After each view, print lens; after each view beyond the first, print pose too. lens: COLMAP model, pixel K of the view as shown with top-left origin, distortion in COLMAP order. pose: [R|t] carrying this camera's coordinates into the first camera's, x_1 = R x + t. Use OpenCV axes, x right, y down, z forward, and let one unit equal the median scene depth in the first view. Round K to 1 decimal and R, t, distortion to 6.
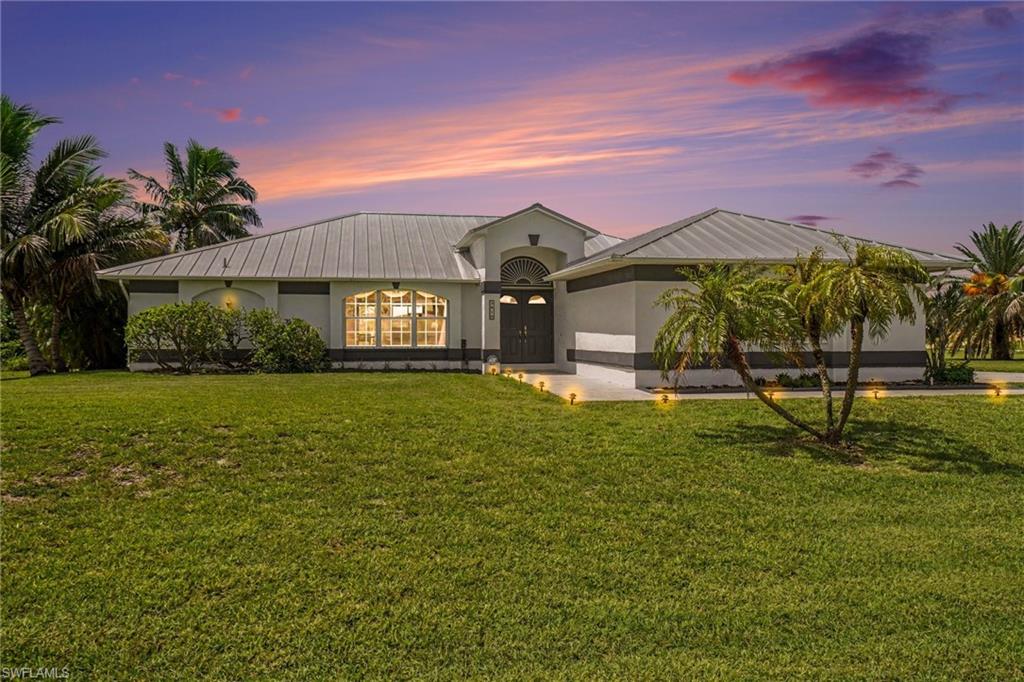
lens RADIAL K [[797.3, 0, 512.0], [0, 797.3, 341.0], [0, 0, 1]] dist [-0.003727, -0.001898]
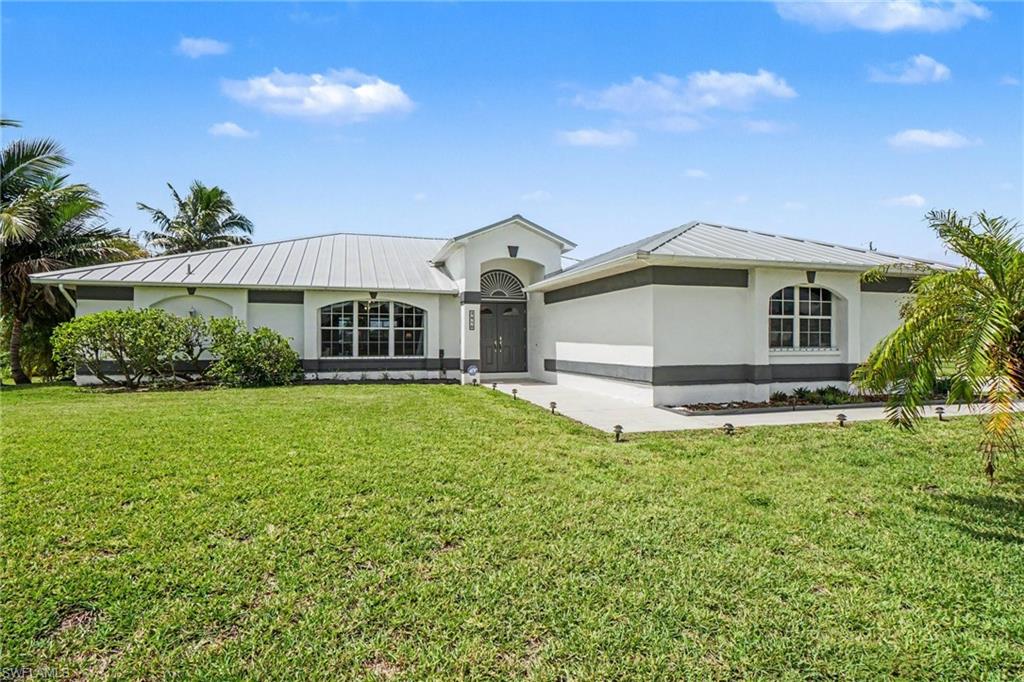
lens RADIAL K [[506.5, 0, 509.4], [0, 506.5, 346.3], [0, 0, 1]] dist [0.001734, 0.000537]
pose [[0.992666, -0.000061, 0.120893, -0.054520], [0.000422, 0.999996, -0.002964, -0.004269], [-0.120892, 0.002993, 0.992661, 0.359920]]
